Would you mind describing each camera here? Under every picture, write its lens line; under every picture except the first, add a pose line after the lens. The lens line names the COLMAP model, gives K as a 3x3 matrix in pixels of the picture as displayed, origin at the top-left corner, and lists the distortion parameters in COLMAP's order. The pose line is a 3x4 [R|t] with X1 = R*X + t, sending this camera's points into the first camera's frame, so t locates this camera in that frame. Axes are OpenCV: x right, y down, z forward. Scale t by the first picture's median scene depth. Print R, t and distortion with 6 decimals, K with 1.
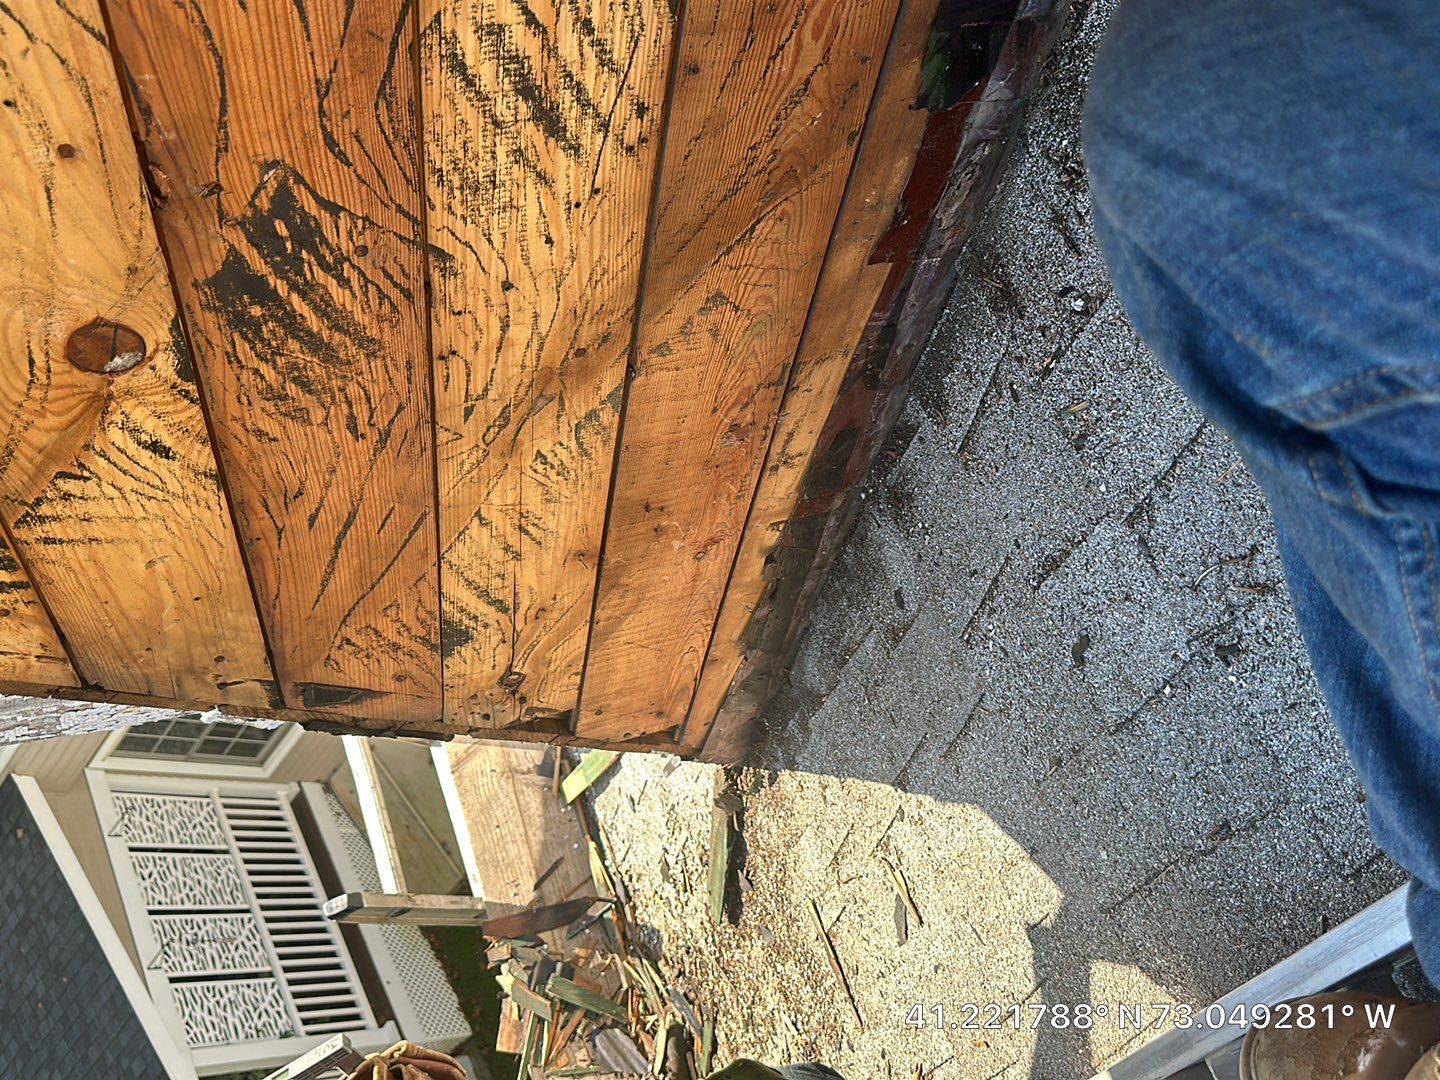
lens RADIAL K [[1305.4, 0, 720.0], [0, 1305.4, 540.0], [0, 0, 1]] dist [0.203214, -0.445876]
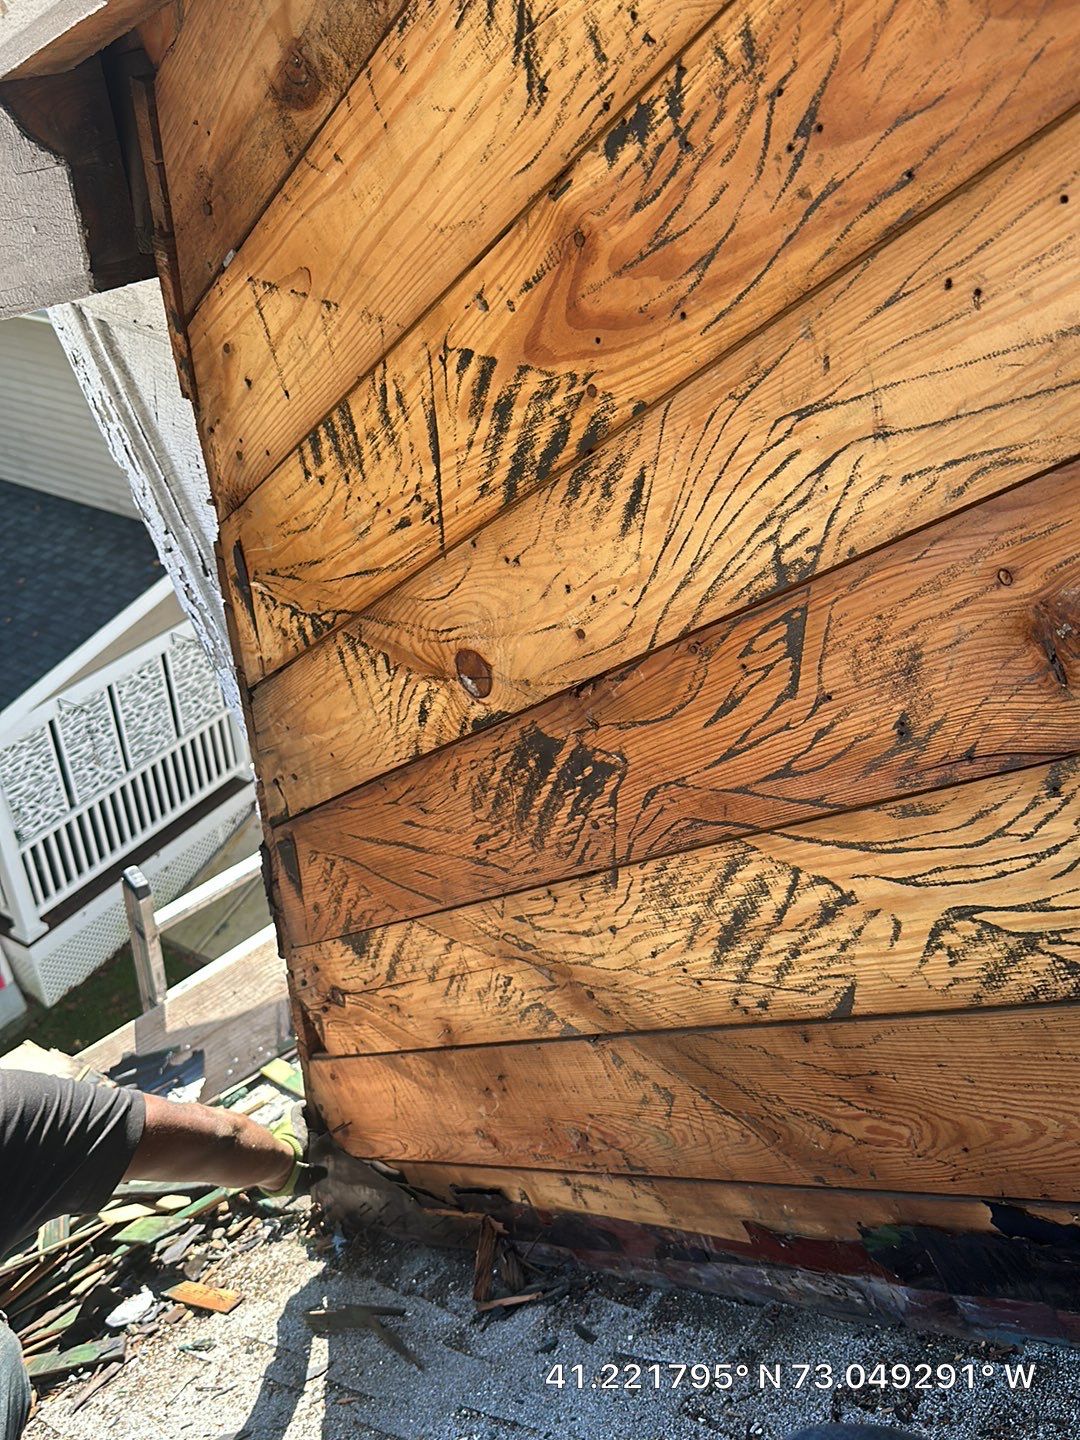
lens RADIAL K [[1305.4, 0, 540.0], [0, 1305.4, 720.0], [0, 0, 1]] dist [0.203214, -0.445876]
pose [[0.273249, 0.920141, -0.280492, -0.011829], [-0.961090, 0.273424, -0.039318, -0.123963], [0.040515, 0.280322, 0.959051, -0.254724]]
